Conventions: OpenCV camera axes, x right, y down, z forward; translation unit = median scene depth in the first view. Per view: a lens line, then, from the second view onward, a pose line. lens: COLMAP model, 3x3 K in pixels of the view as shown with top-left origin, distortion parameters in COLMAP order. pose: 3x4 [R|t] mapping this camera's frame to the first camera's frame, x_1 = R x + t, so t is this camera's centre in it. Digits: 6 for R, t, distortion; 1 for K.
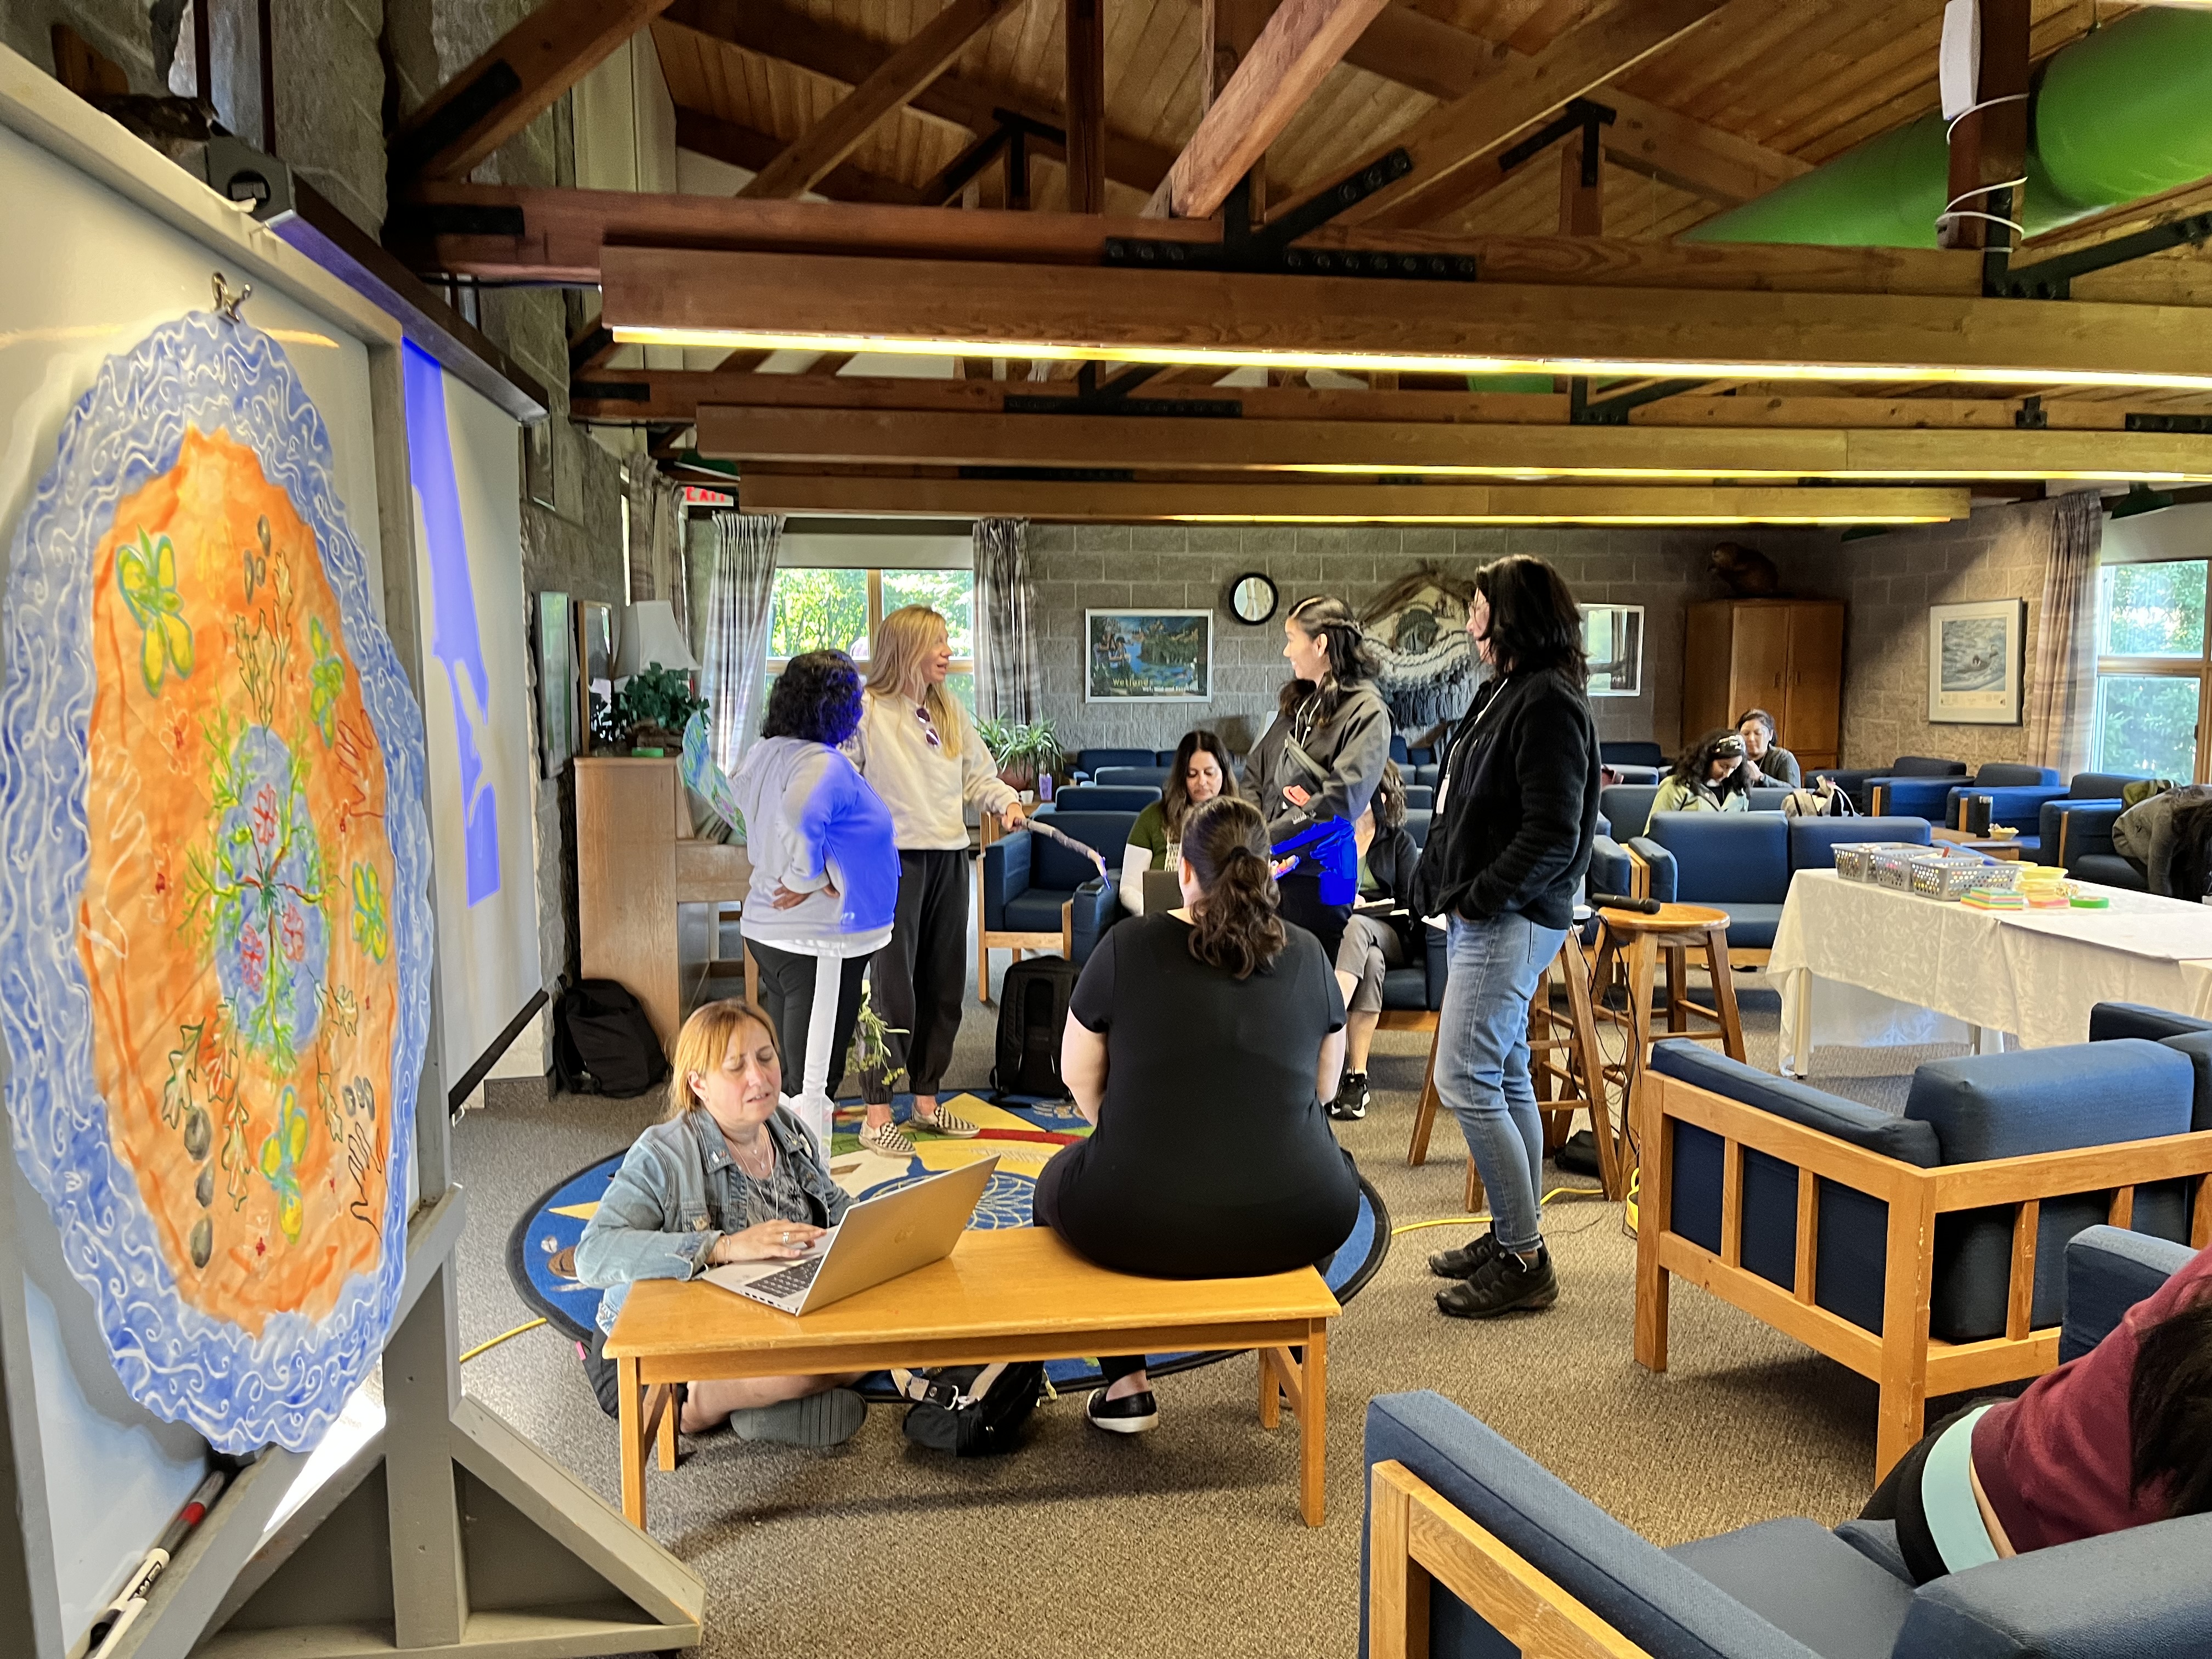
lens RADIAL K [[1649.2, 0, 1100.4], [0, 1649.2, 835.0], [0, 0, 1]] dist [-0.007297, -0.005619]
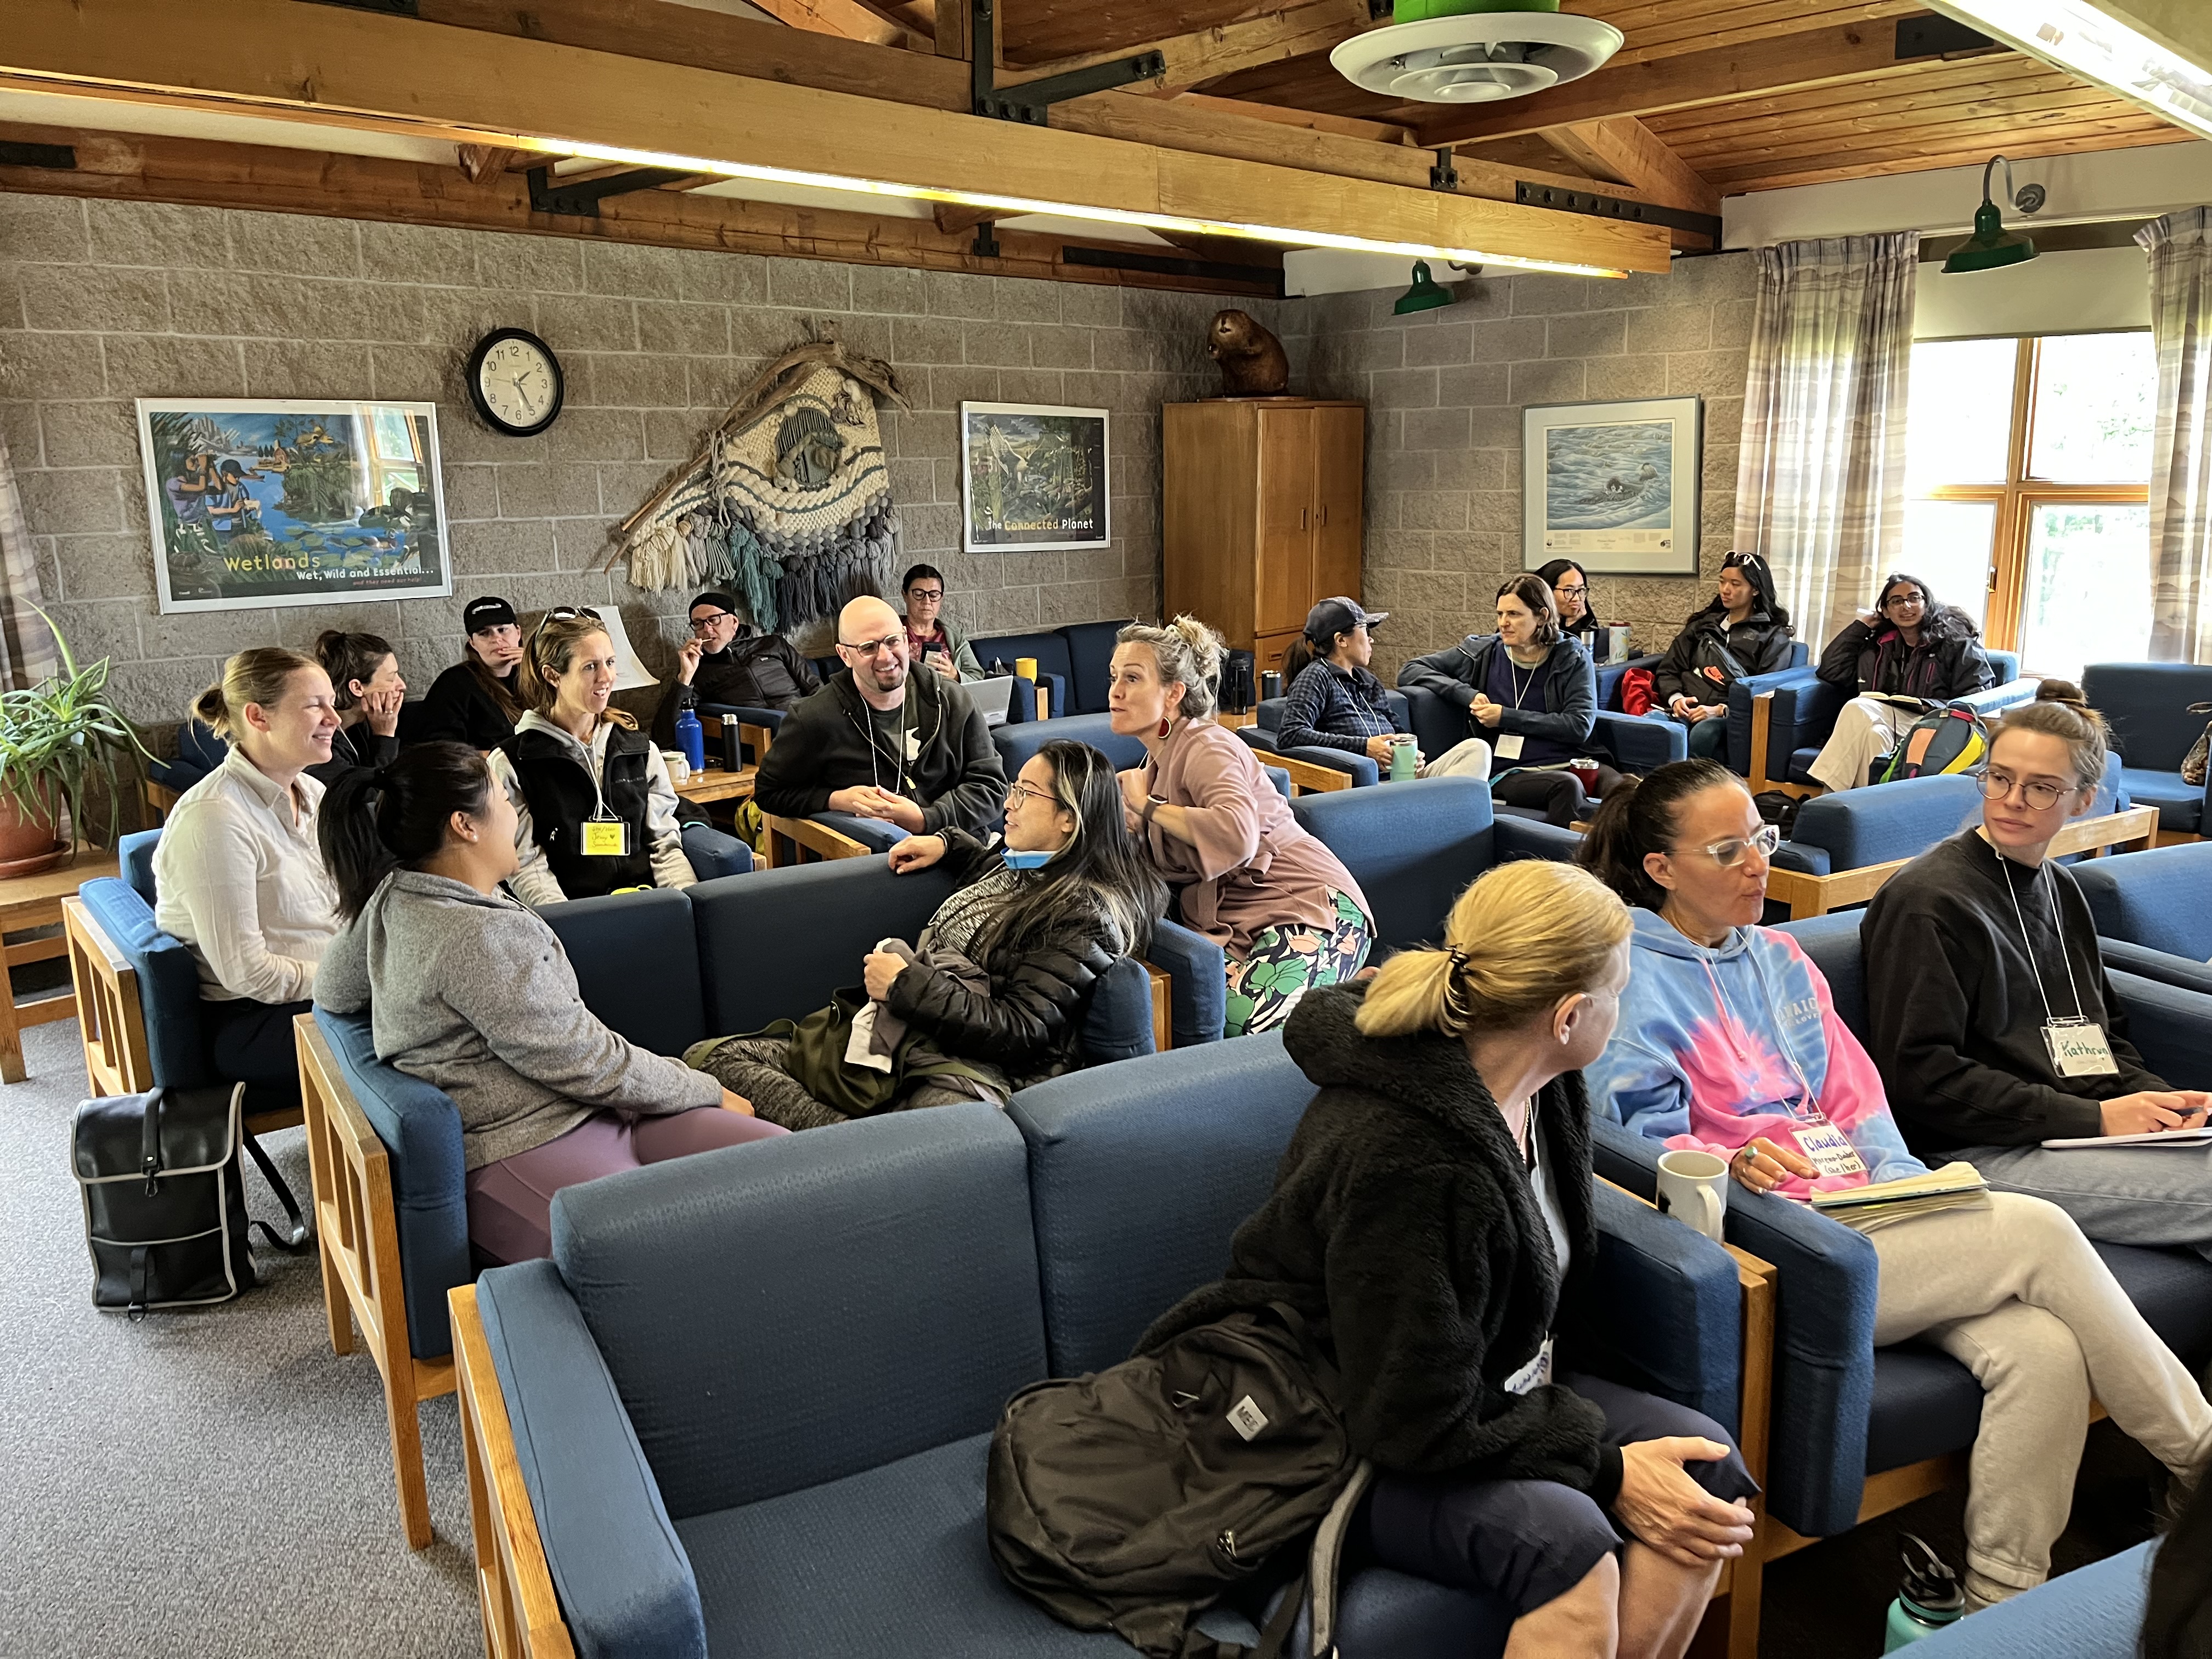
lens RADIAL K [[1649.2, 0, 1125.7], [0, 1649.2, 808.9], [0, 0, 1]] dist [-0.007297, -0.005619]
pose [[0.807370, -0.127814, 0.576035, -0.060186], [0.078303, 0.990831, 0.110102, -0.056077], [-0.584826, -0.043788, 0.809976, 0.484317]]
